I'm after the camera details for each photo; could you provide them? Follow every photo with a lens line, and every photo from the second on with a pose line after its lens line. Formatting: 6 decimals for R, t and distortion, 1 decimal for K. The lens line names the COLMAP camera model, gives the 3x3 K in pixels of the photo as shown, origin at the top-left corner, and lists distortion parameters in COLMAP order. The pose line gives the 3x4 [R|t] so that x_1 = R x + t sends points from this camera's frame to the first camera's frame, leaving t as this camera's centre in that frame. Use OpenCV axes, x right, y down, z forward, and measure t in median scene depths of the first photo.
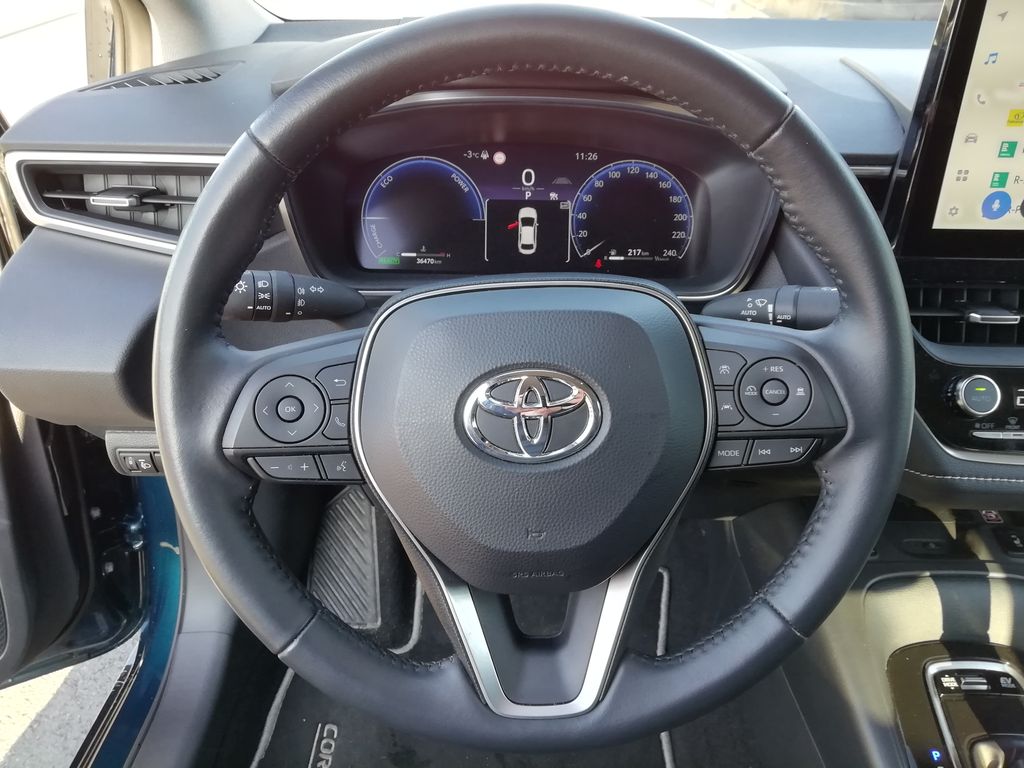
lens RADIAL K [[749.8, 0, 513.1], [0, 749.8, 358.8], [0, 0, 1]] dist [0.010209, 0.003909]
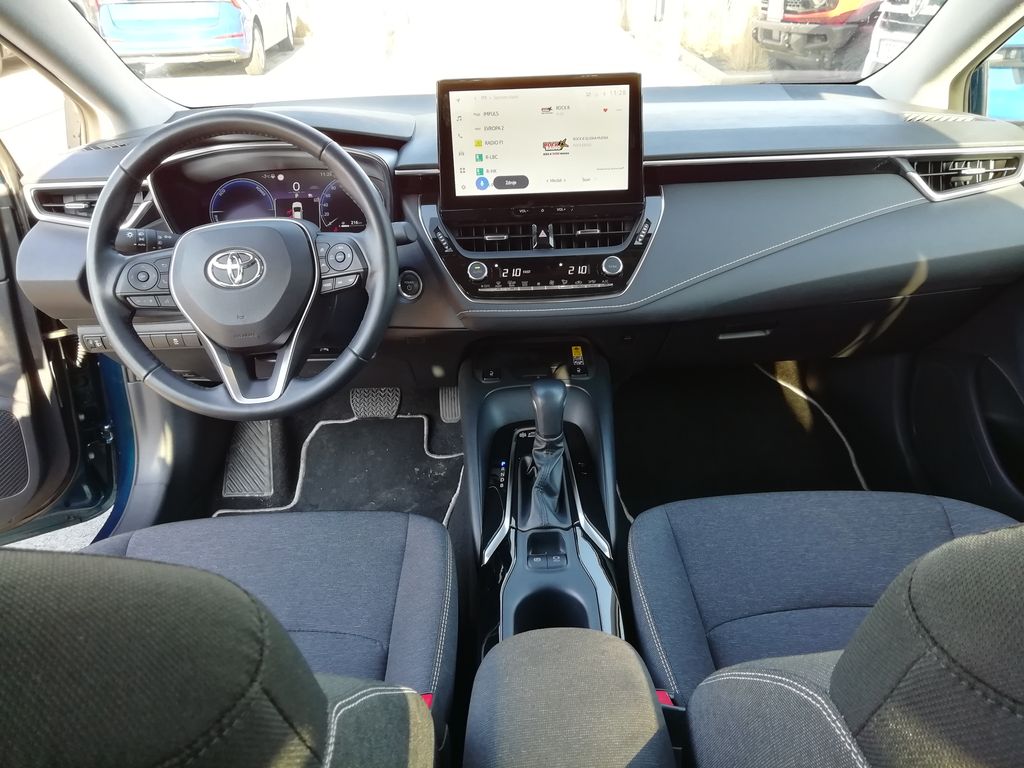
lens RADIAL K [[749.8, 0, 513.1], [0, 749.8, 358.8], [0, 0, 1]] dist [0.010209, 0.003909]
pose [[0.998616, -0.051617, -0.010089, 0.734800], [0.050959, 0.997061, -0.057208, 0.430406], [0.013013, 0.056615, 0.998311, -1.131679]]
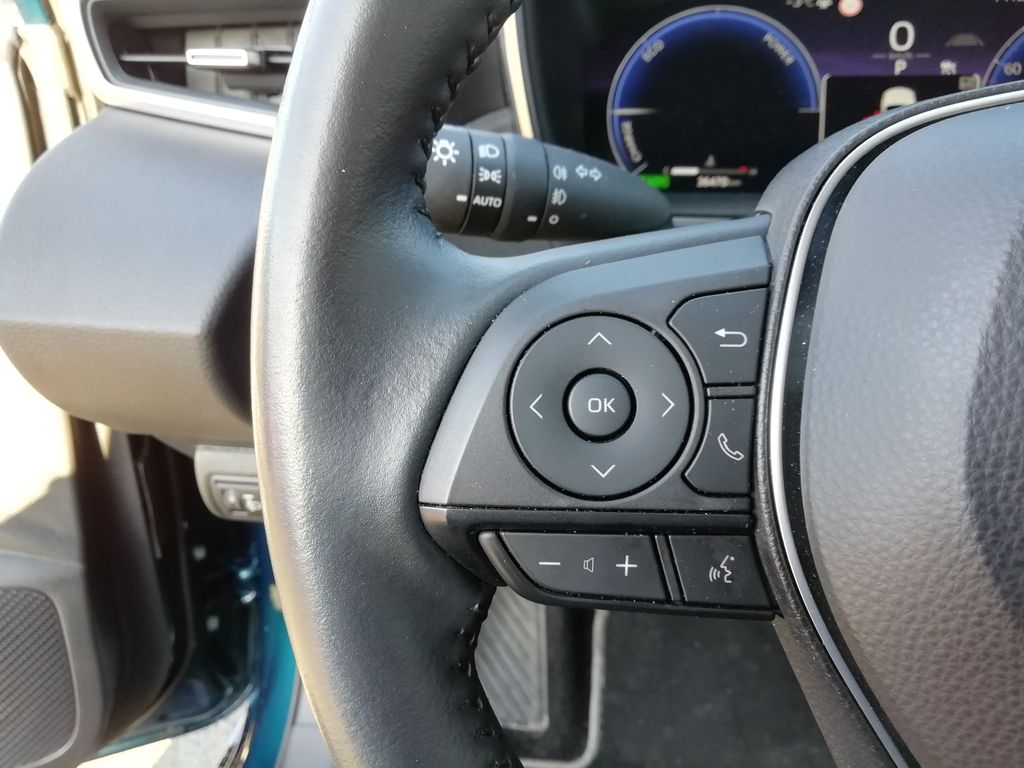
lens RADIAL K [[769.2, 0, 511.1], [0, 769.2, 342.6], [0, 0, 1]] dist [0.000790, -0.004968]
pose [[0.986595, 0.024024, -0.161408, -0.225671], [-0.034041, 0.997643, -0.059583, 0.048715], [0.159597, 0.064279, 0.985087, 0.501569]]
